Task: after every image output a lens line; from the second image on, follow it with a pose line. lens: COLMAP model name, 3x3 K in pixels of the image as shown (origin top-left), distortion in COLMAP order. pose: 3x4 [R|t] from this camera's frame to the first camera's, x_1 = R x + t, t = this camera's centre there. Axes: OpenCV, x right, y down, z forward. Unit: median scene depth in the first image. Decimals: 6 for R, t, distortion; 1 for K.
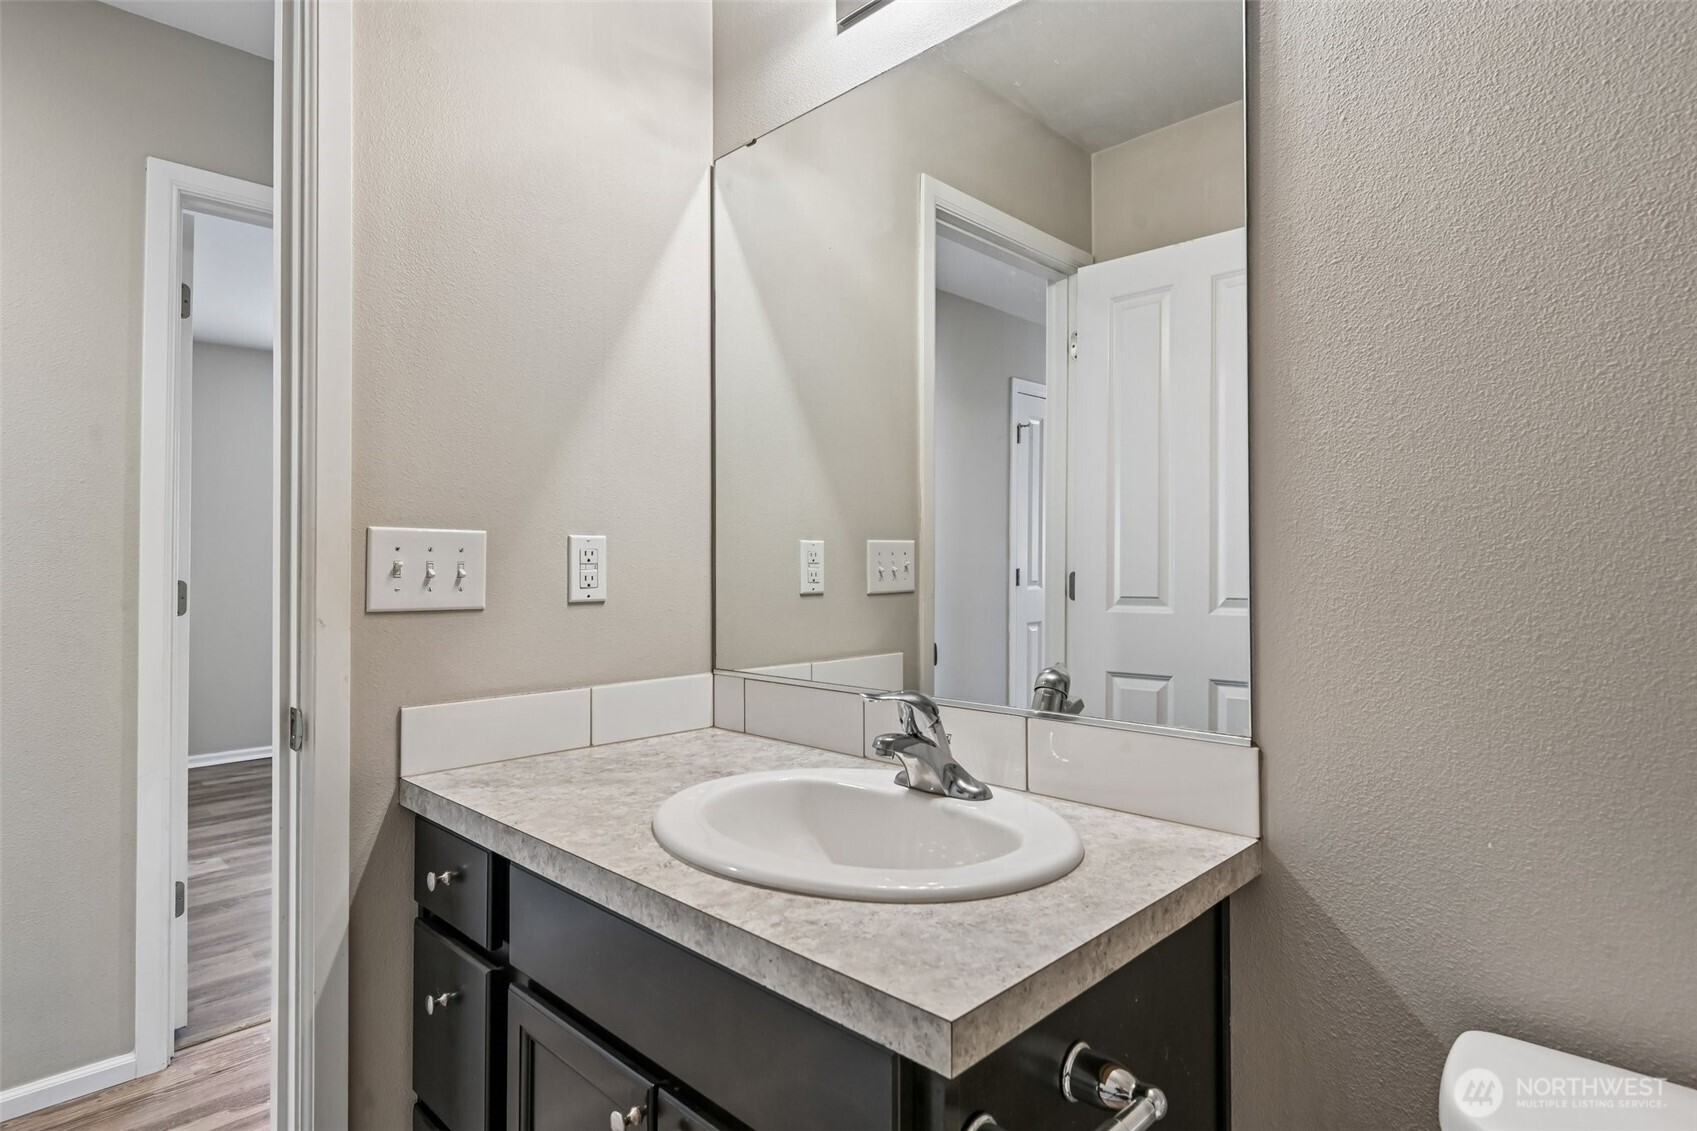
lens RADIAL K [[895.0, 0, 860.5], [0, 895.0, 560.3], [0, 0, 1]] dist [0.000006, 0.000315]
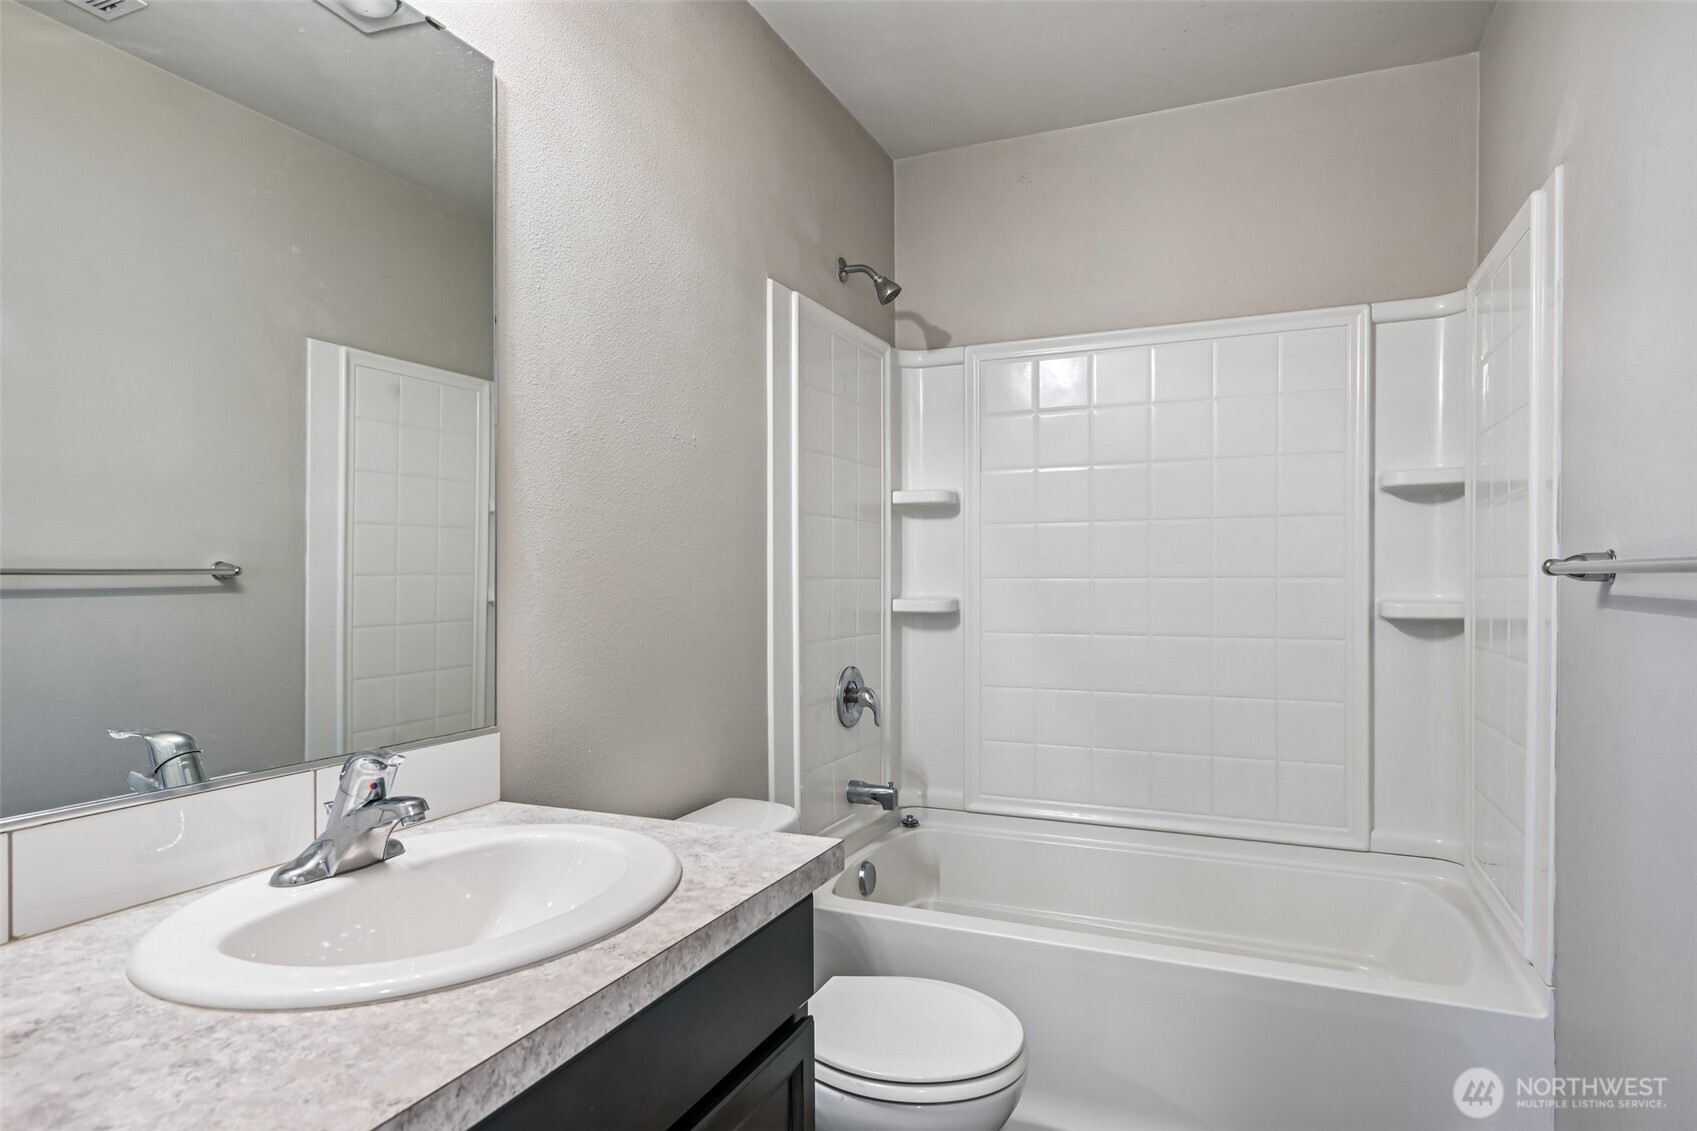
lens RADIAL K [[941.7, 0, 857.9], [0, 941.7, 571.5], [0, 0, 1]] dist [-0.019719, -0.000696]
pose [[-0.335089, 0.001853, 0.942185, -1.254035], [-0.002823, 0.999992, -0.002971, -0.029704], [-0.942182, -0.003656, -0.335081, 1.159938]]
